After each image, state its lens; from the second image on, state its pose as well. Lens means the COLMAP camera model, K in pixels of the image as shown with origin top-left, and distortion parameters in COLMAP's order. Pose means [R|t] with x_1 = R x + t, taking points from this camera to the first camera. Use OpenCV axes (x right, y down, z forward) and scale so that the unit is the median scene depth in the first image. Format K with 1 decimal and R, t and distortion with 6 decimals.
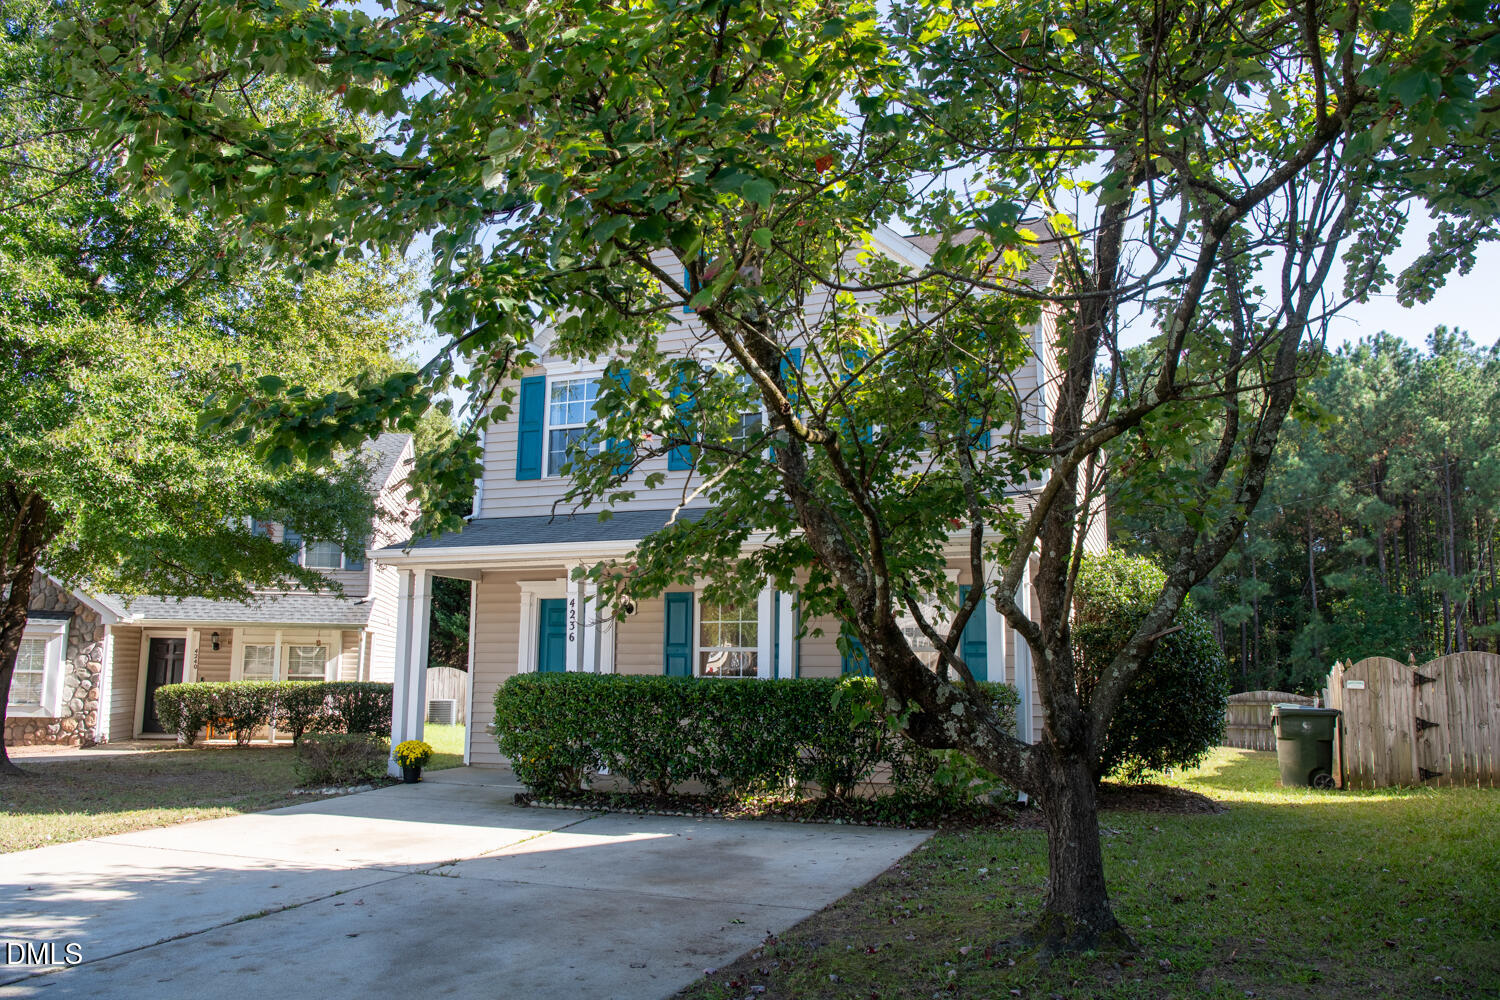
lens RADIAL K [[1107.9, 0, 750.0], [0, 1107.9, 500.0], [0, 0, 1]] dist [-0.062390, 0.000982]
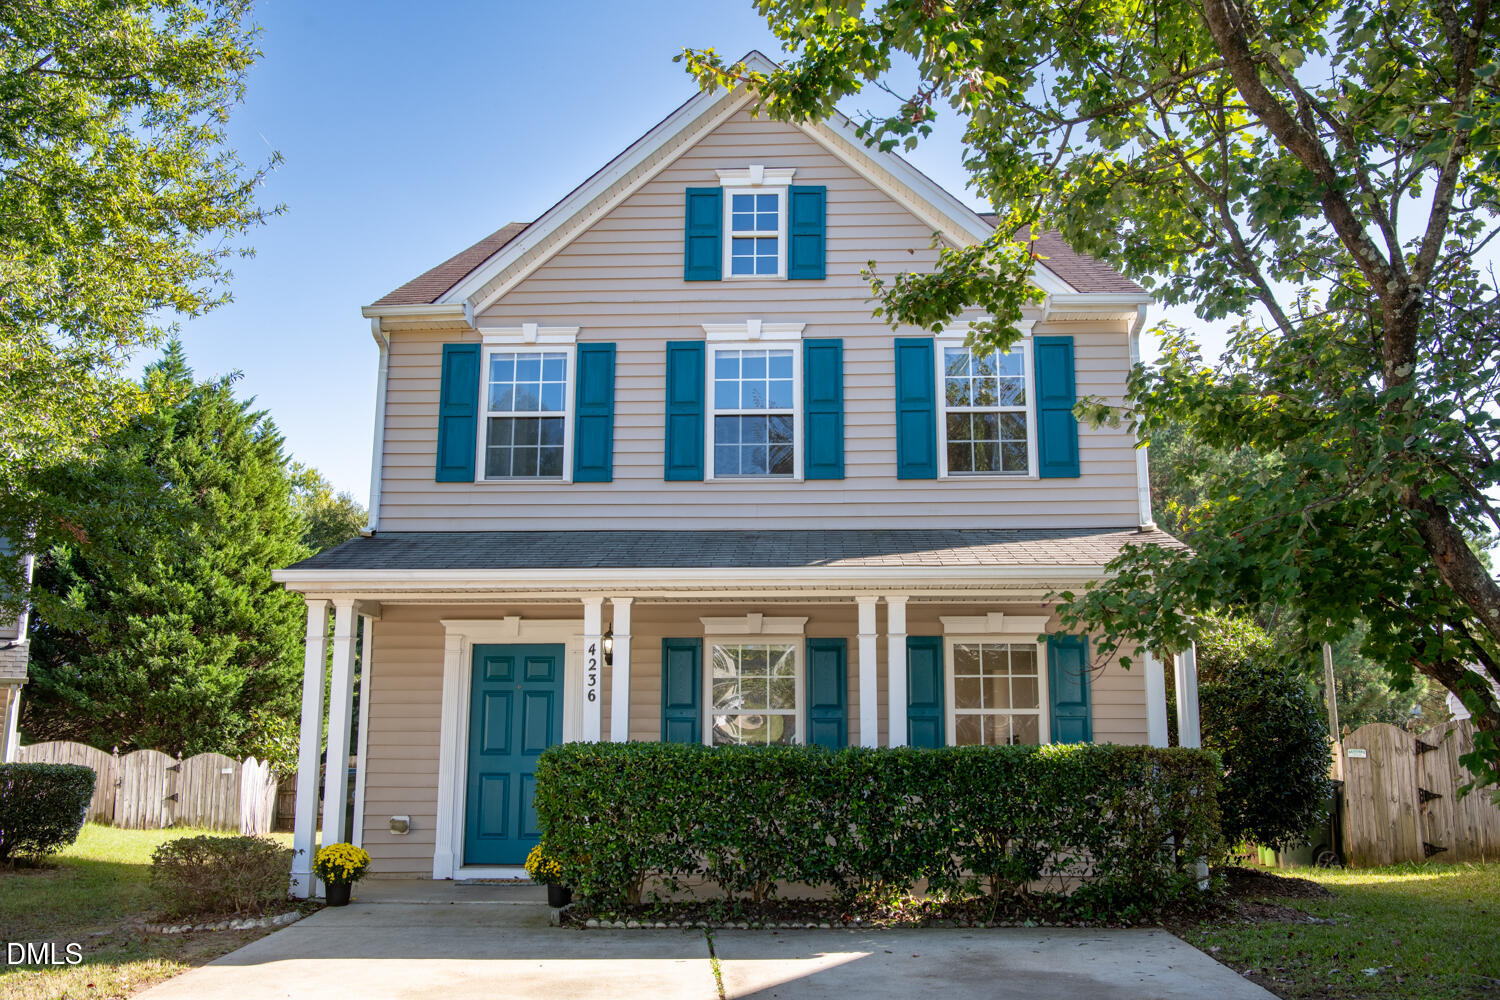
lens RADIAL K [[1336.5, 0, 750.0], [0, 1336.5, 500.0], [0, 0, 1]] dist [-0.013542, -0.005143]
pose [[0.943475, 0.051650, 0.327394, -0.322193], [-0.042281, 0.998469, -0.035677, 0.018067], [-0.328736, 0.019817, 0.944214, 0.098926]]
